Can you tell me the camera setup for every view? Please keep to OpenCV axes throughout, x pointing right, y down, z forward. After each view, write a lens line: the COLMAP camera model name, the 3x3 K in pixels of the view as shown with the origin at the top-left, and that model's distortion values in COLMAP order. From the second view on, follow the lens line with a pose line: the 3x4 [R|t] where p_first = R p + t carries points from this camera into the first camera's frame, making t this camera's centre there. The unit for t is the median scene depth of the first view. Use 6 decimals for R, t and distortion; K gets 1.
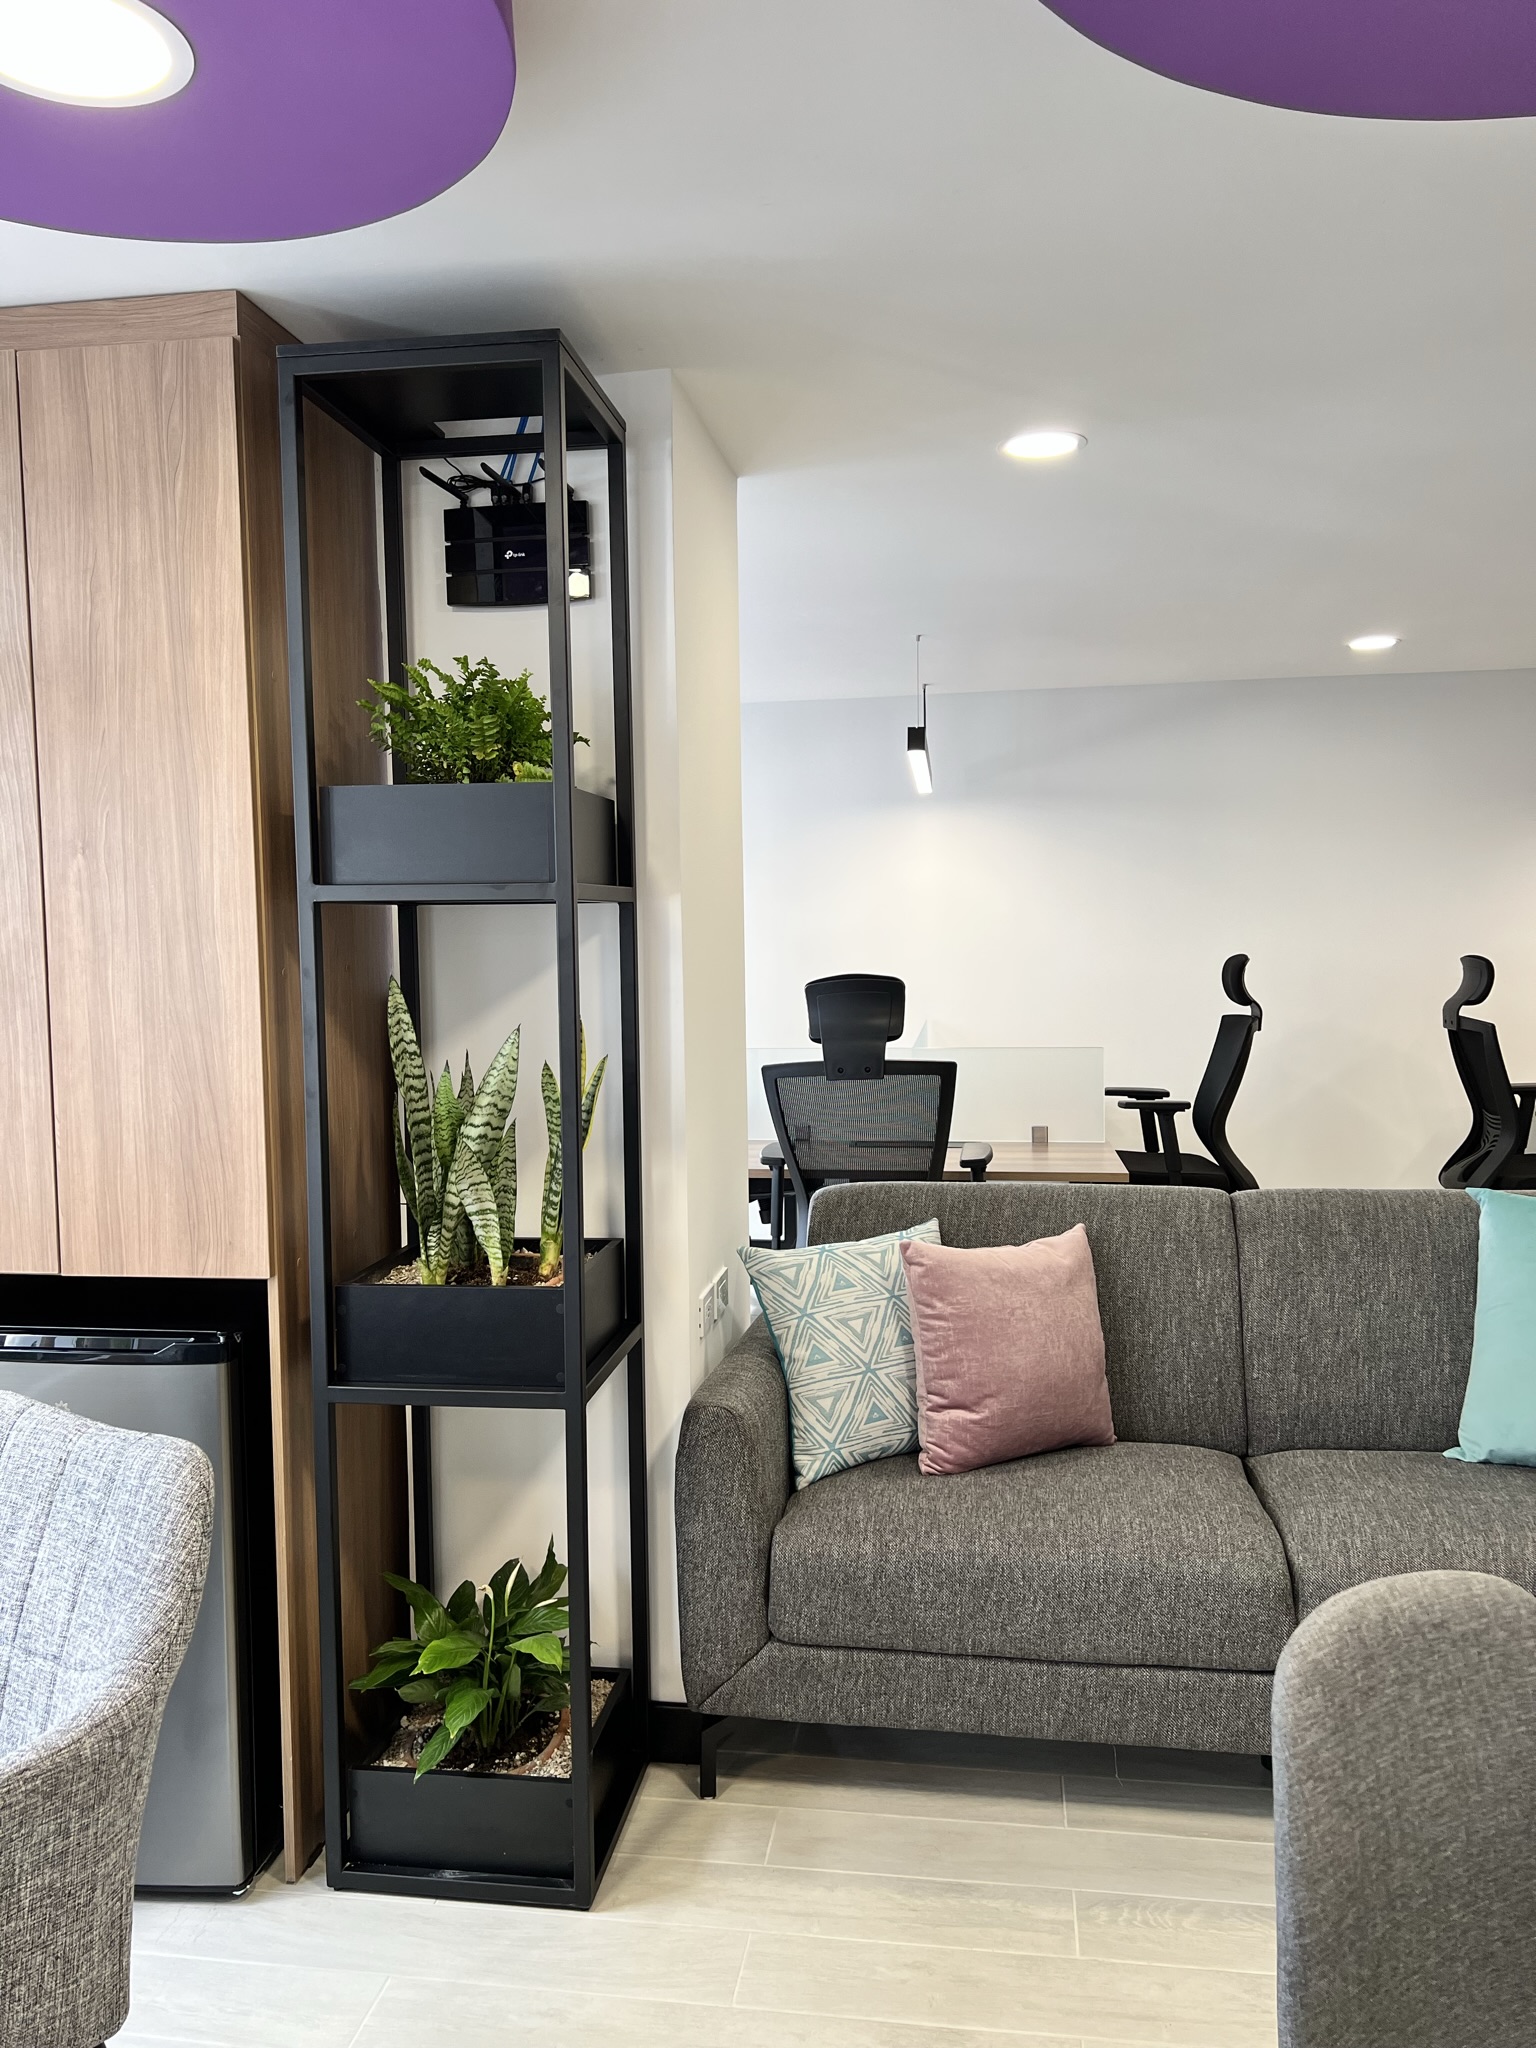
lens RADIAL K [[1527.2, 0, 767.9], [0, 1527.2, 1014.9], [0, 0, 1]] dist [0.010789, -0.000201]
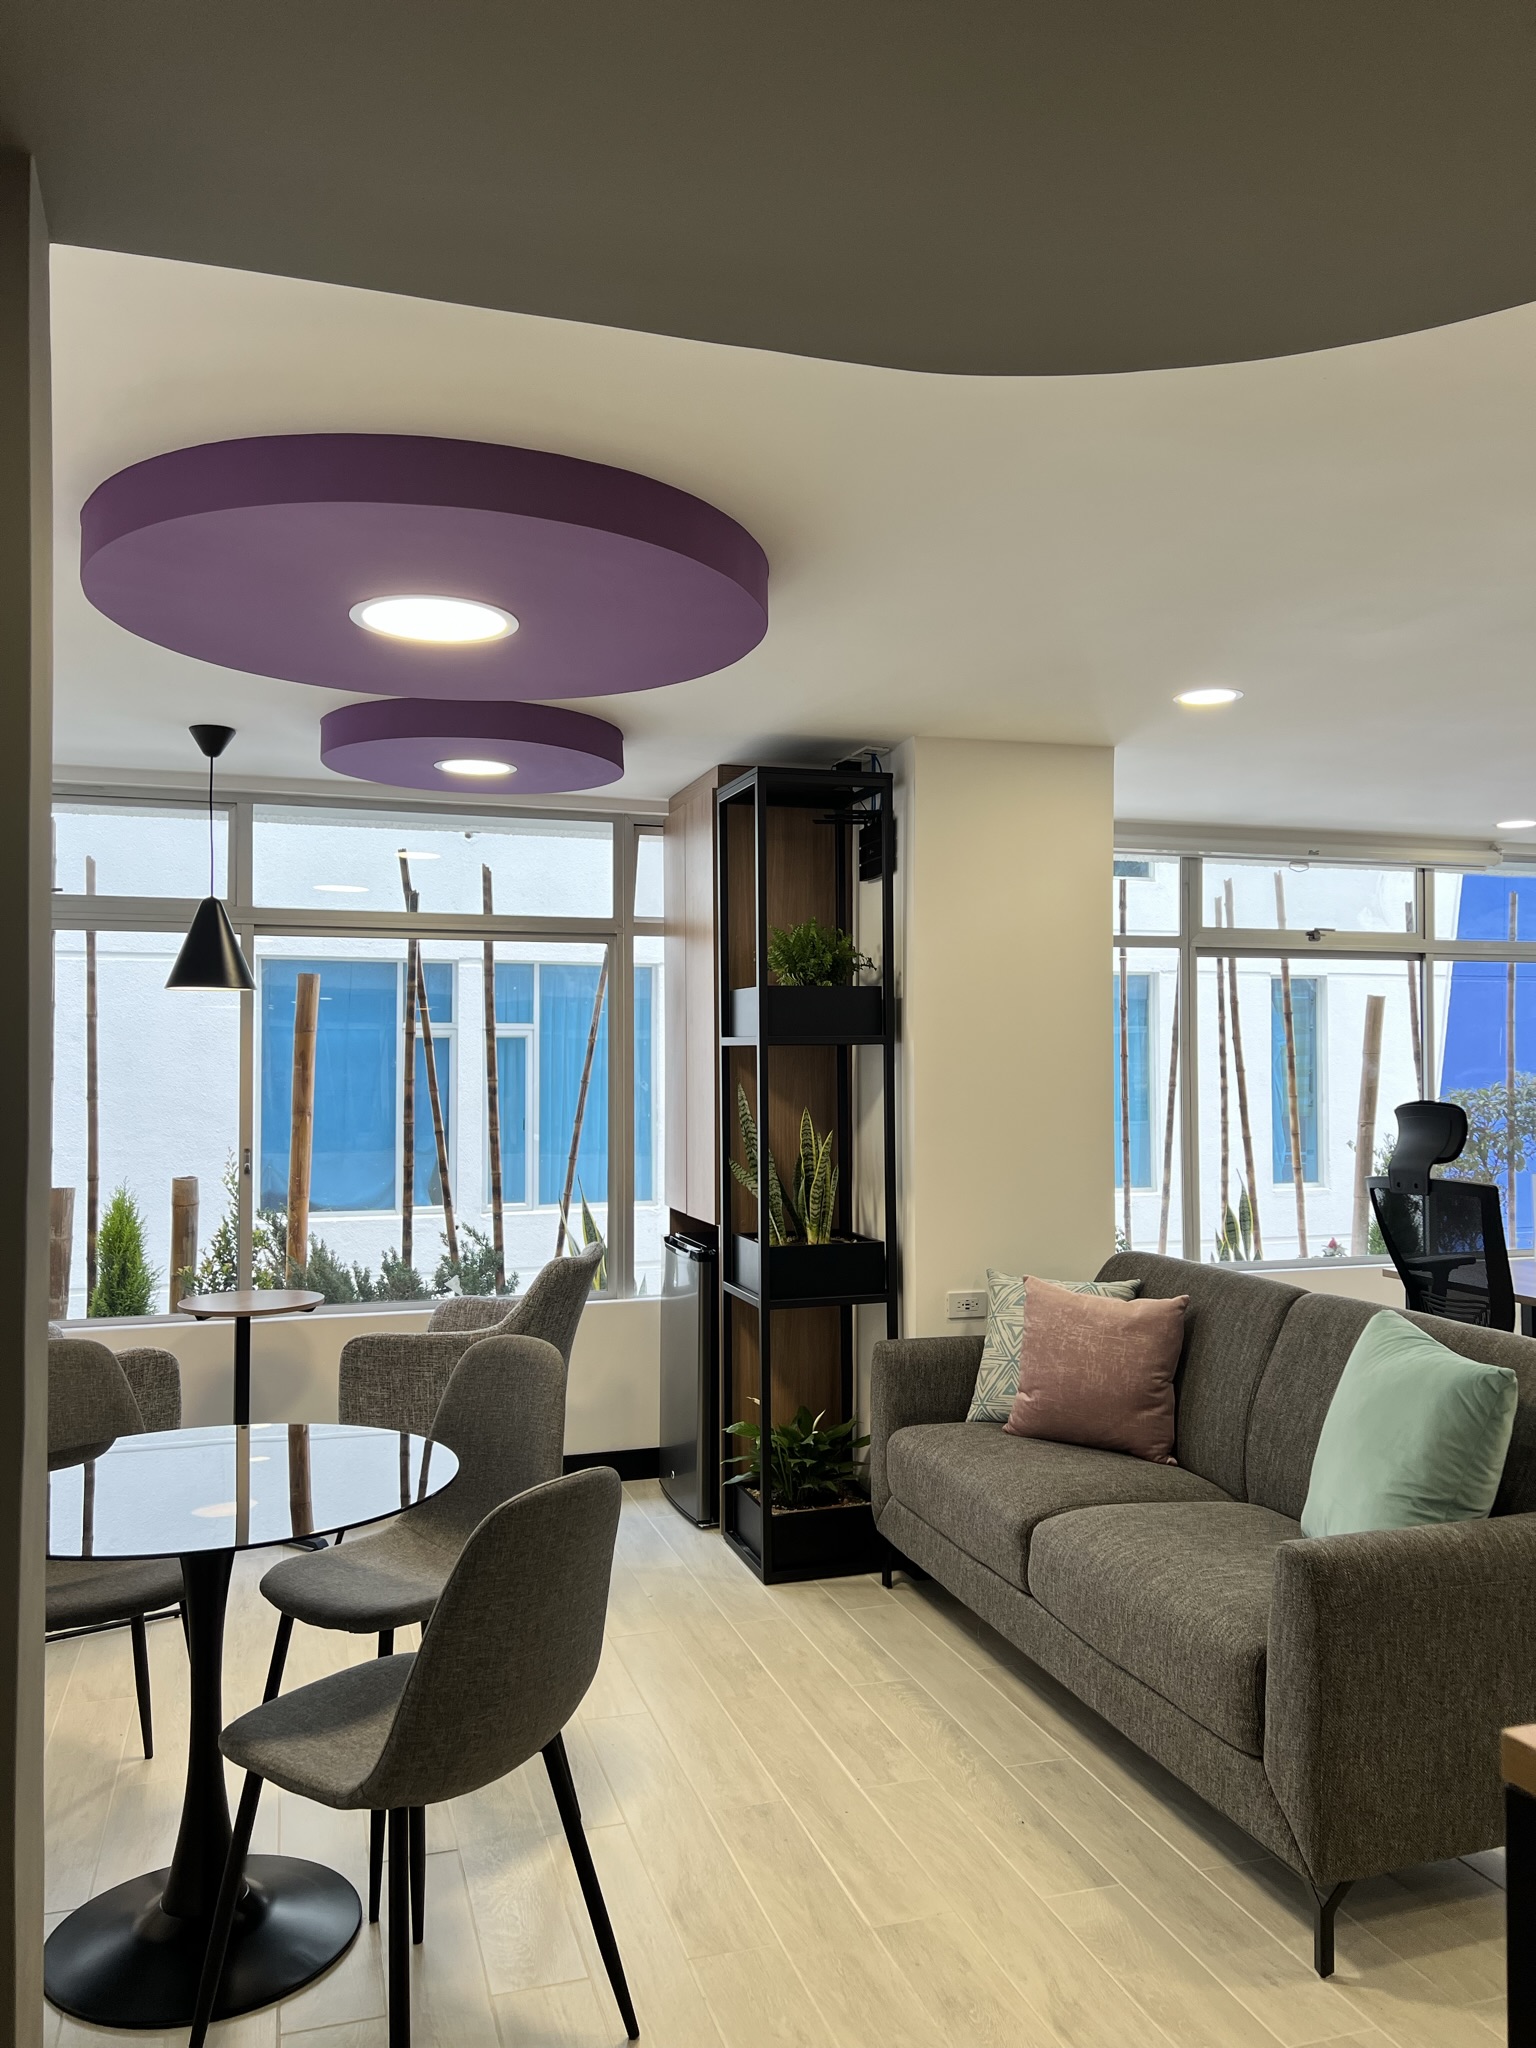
lens RADIAL K [[1527.2, 0, 759.5], [0, 1527.2, 1024.3], [0, 0, 1]] dist [0.010789, -0.000201]
pose [[0.436171, -0.007165, -0.899835, 1.424671], [-0.053020, 0.998026, -0.033647, -0.032399], [0.898300, 0.062385, 0.434930, 0.126996]]
